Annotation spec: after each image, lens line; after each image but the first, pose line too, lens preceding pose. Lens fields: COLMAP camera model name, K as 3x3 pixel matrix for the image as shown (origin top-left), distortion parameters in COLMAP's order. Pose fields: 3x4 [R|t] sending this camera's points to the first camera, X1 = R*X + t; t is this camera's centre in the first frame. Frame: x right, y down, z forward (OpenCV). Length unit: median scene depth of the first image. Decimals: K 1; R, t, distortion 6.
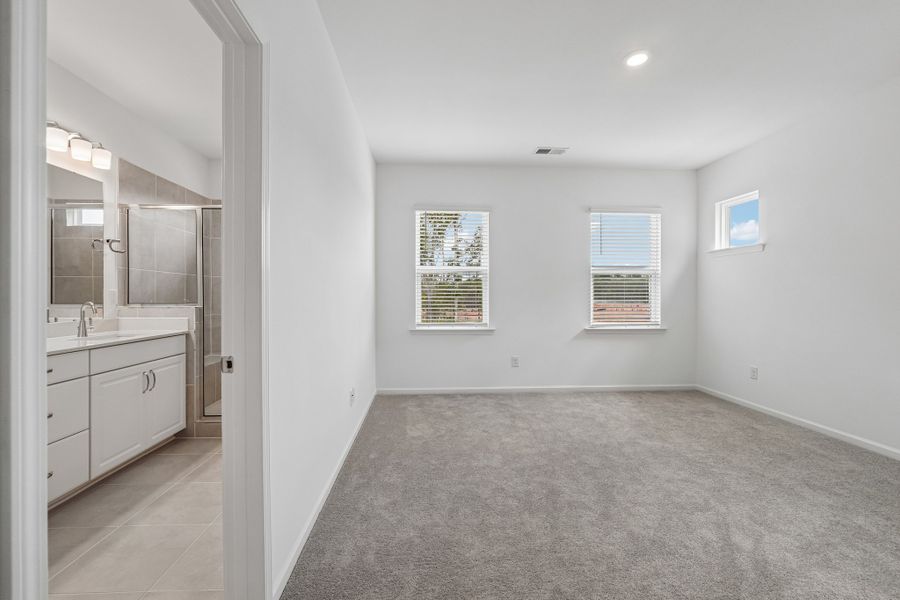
lens RADIAL K [[383.2, 0, 438.3], [0, 383.2, 294.3], [0, 0, 1]] dist [-0.011208, 0.003369]
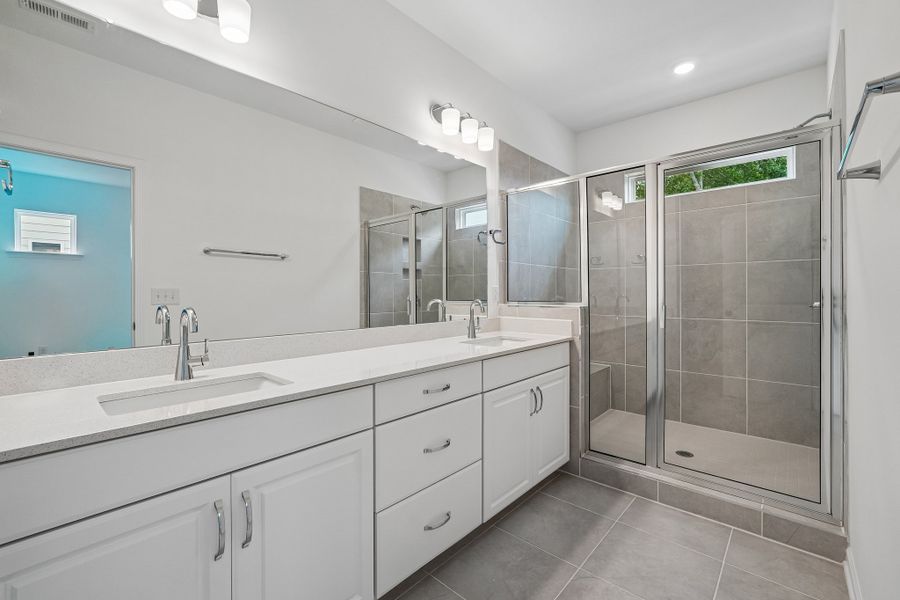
lens RADIAL K [[383.2, 0, 444.9], [0, 383.2, 297.6], [0, 0, 1]] dist [-0.011208, 0.003369]
pose [[0.699235, 0.004789, -0.714876, -0.289170], [0.005360, 0.999914, 0.011941, 0.005152], [0.714872, -0.012181, 0.699149, 0.280107]]
